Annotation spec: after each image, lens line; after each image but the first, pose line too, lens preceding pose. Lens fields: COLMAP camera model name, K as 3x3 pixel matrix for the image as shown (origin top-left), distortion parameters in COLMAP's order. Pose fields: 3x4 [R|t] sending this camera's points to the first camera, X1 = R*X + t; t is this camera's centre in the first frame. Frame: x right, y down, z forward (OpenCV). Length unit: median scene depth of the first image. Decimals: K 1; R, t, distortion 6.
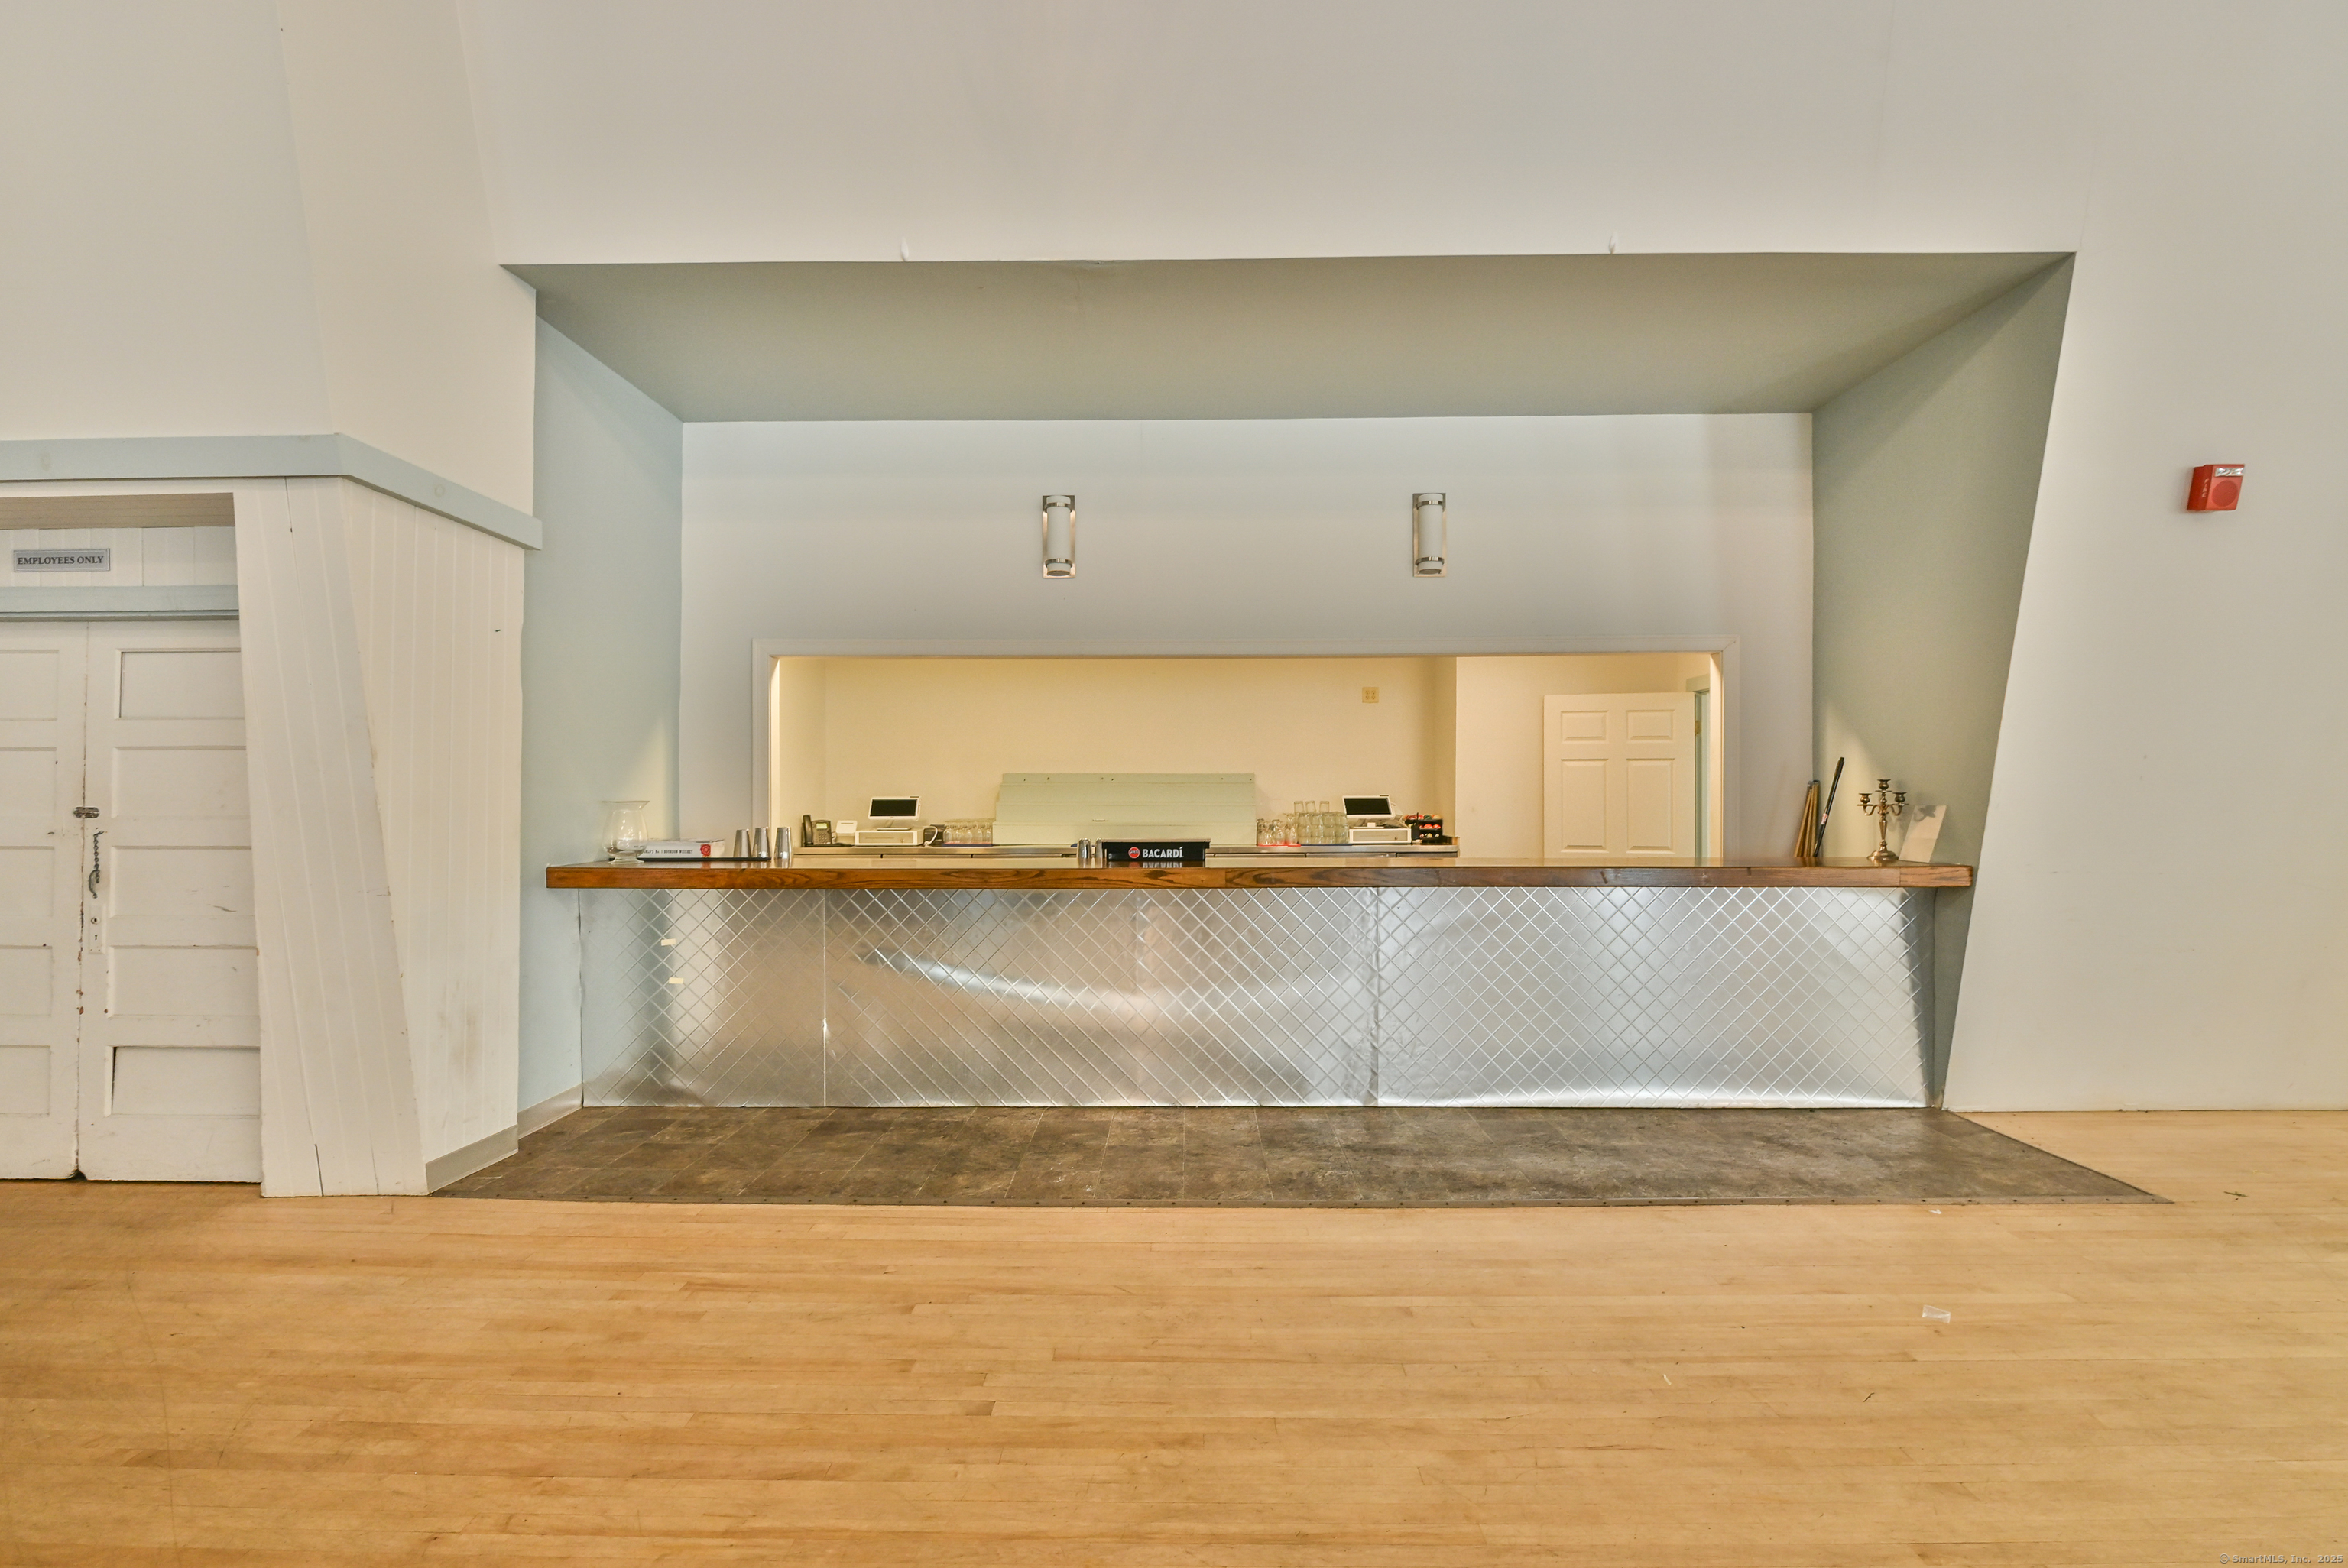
lens RADIAL K [[1080.5, 0, 1158.8], [0, 1080.5, 789.1], [0, 0, 1]] dist [-0.003416, -0.000827]
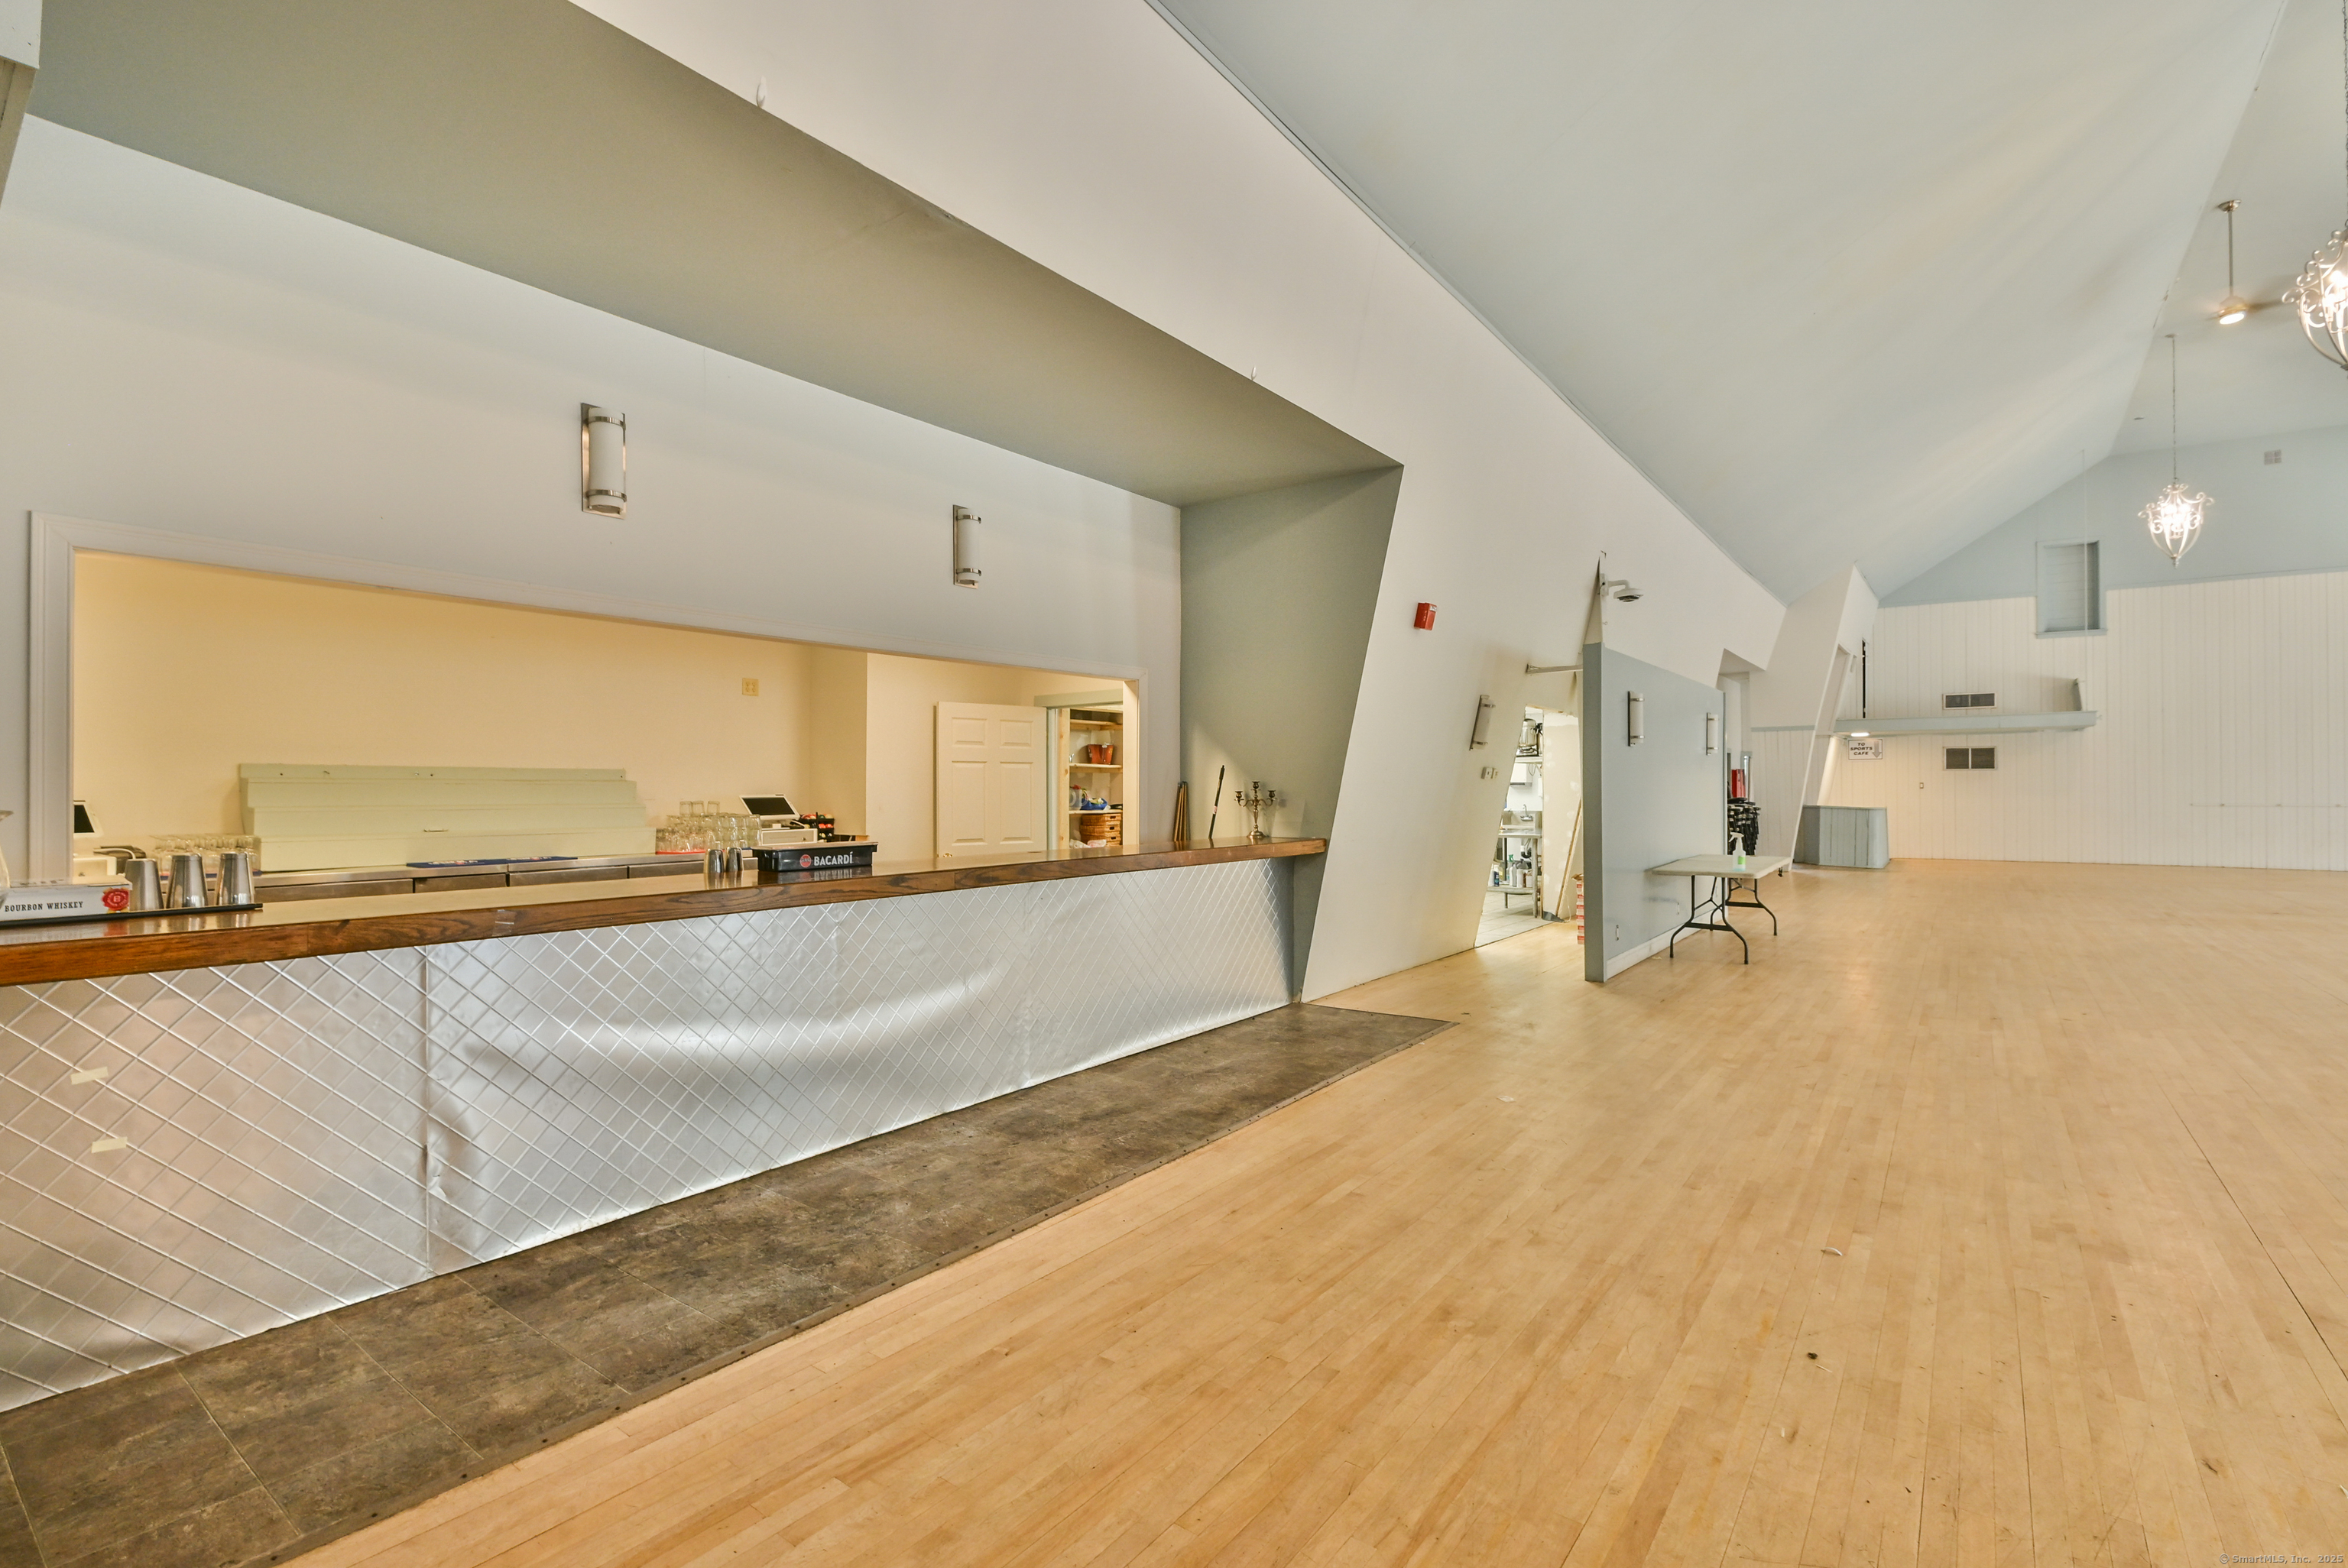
lens RADIAL K [[1079.7, 0, 1186.0], [0, 1079.7, 779.5], [0, 0, 1]] dist [0.001363, -0.008371]
pose [[0.577564, 0.007373, 0.816312, -0.588228], [-0.001289, 0.999966, -0.008119, -0.000427], [-0.816344, 0.003637, 0.577554, 0.262059]]
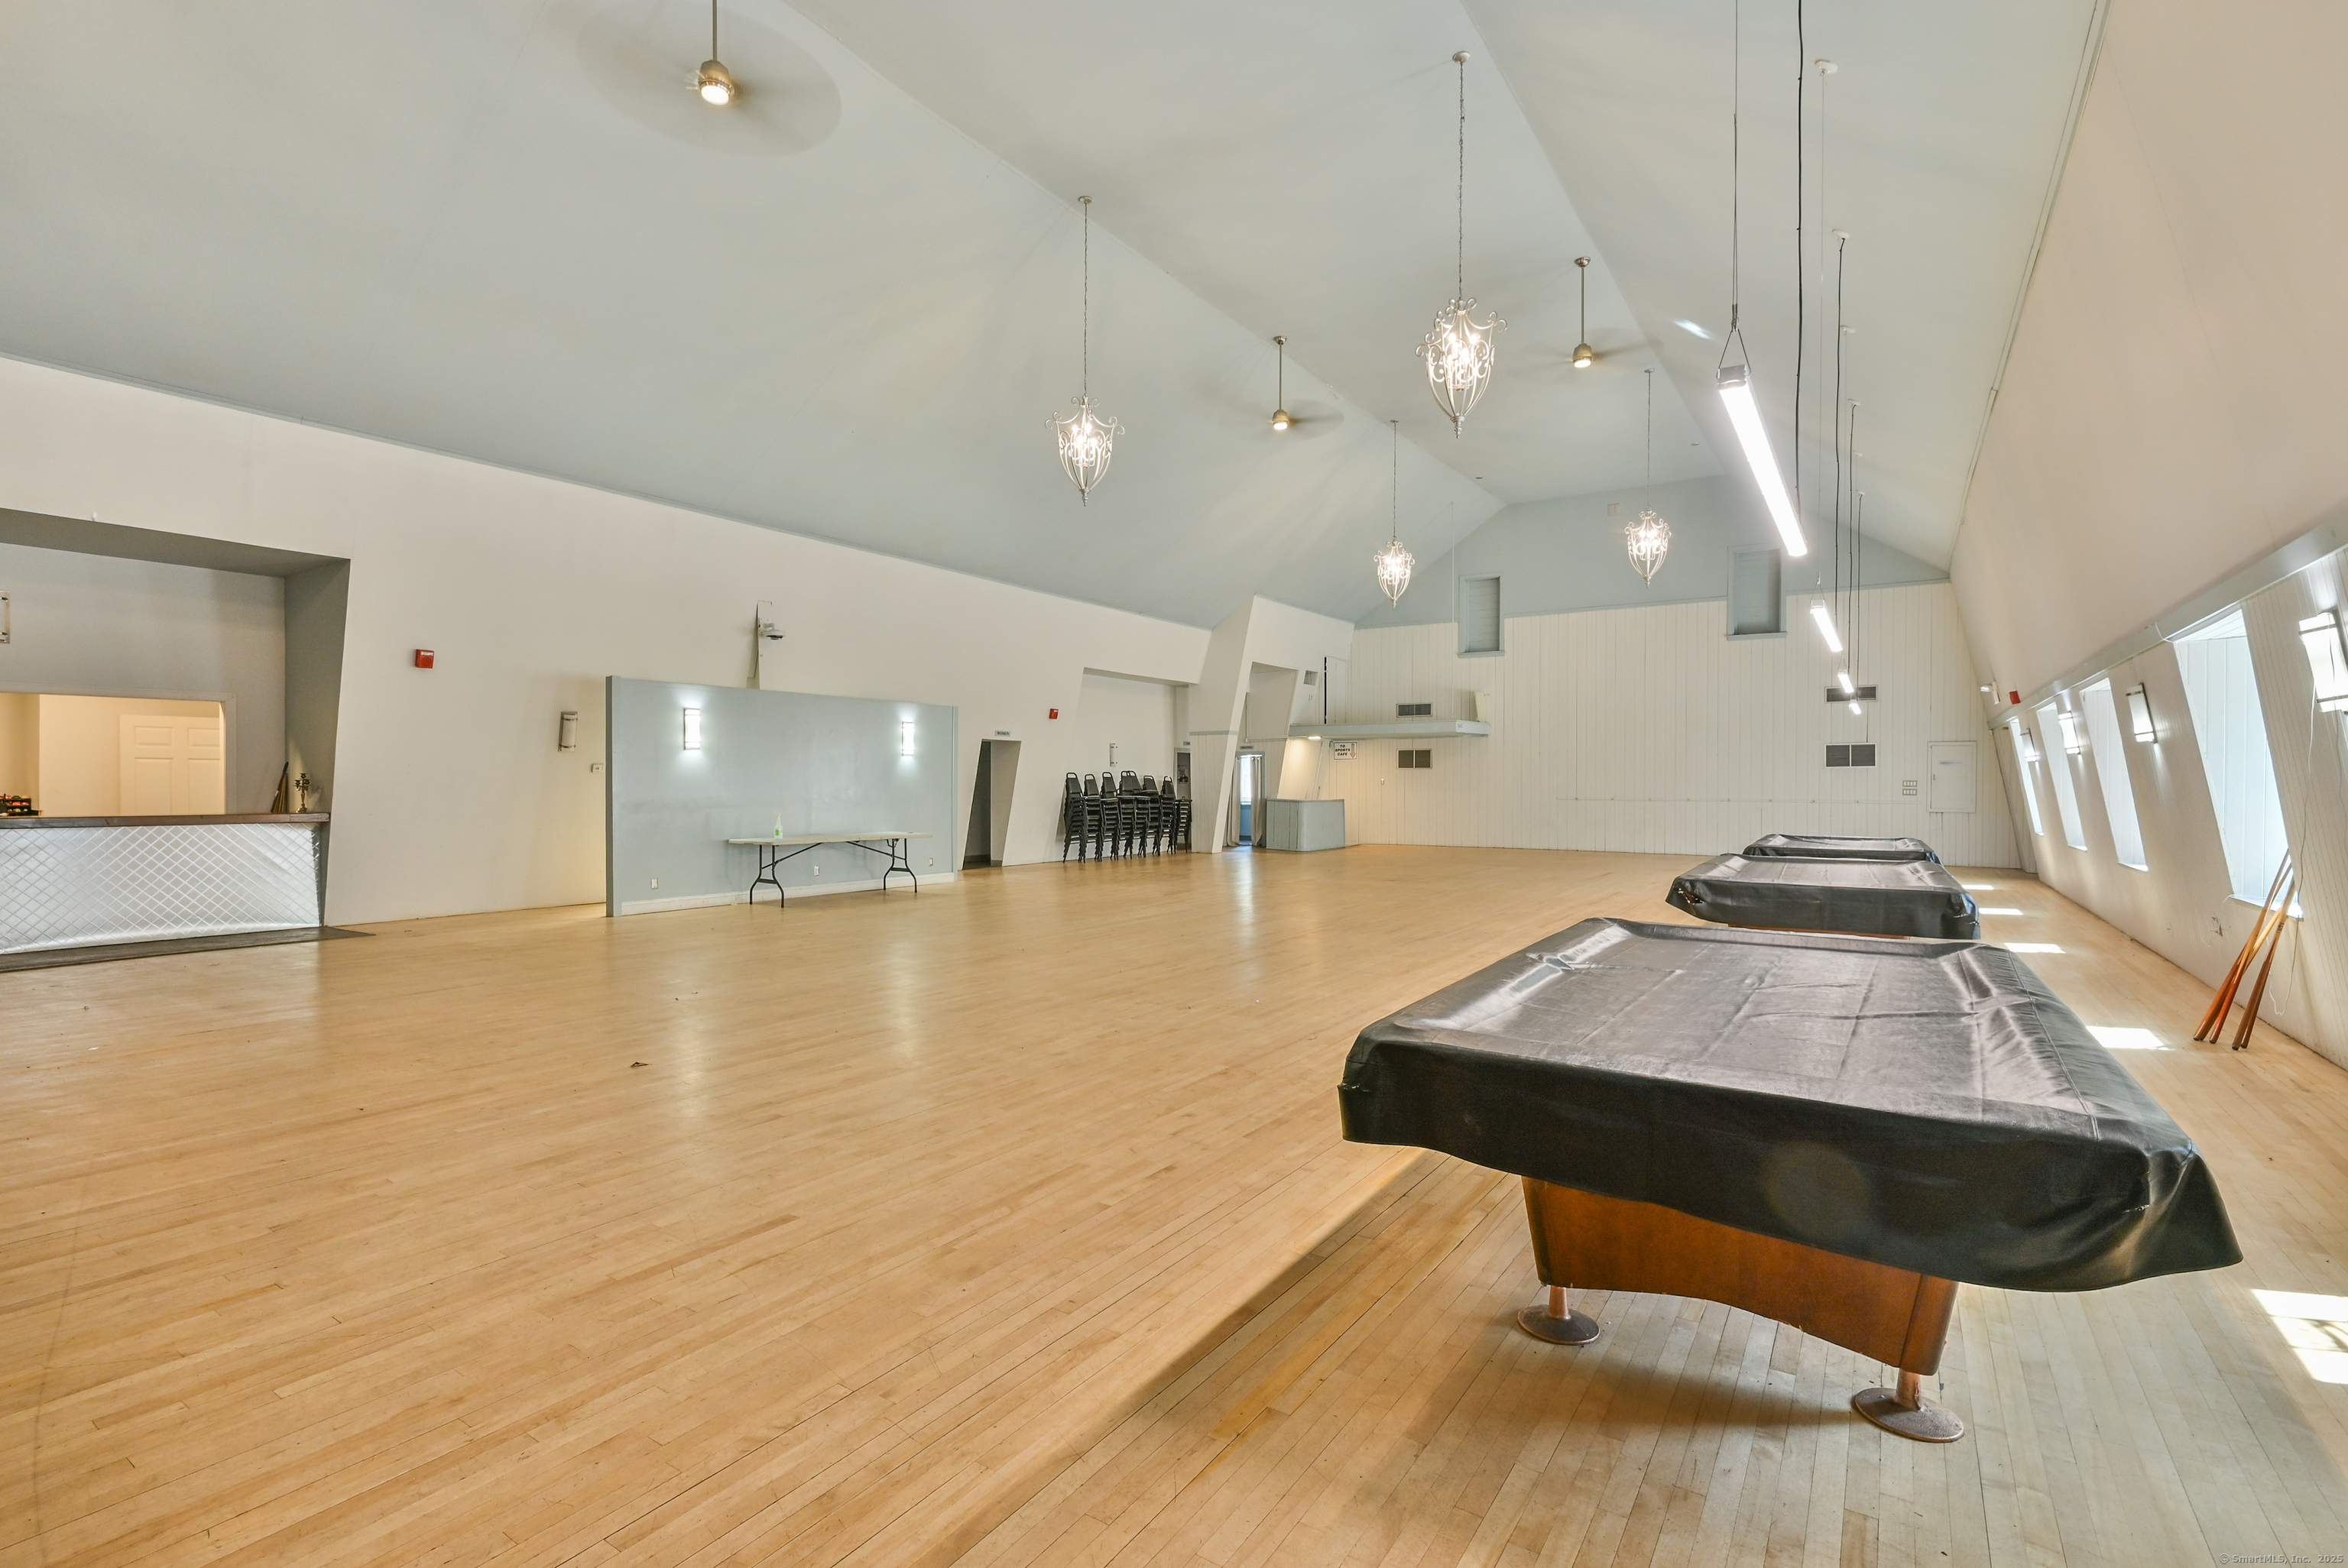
lens RADIAL K [[1080.5, 0, 1158.8], [0, 1080.5, 789.1], [0, 0, 1]] dist [-0.003416, -0.000827]
pose [[0.541620, -0.001340, 0.840622, -0.186943], [-0.007258, 0.999954, 0.006271, -0.004946], [-0.840592, -0.009498, 0.541585, -1.578757]]
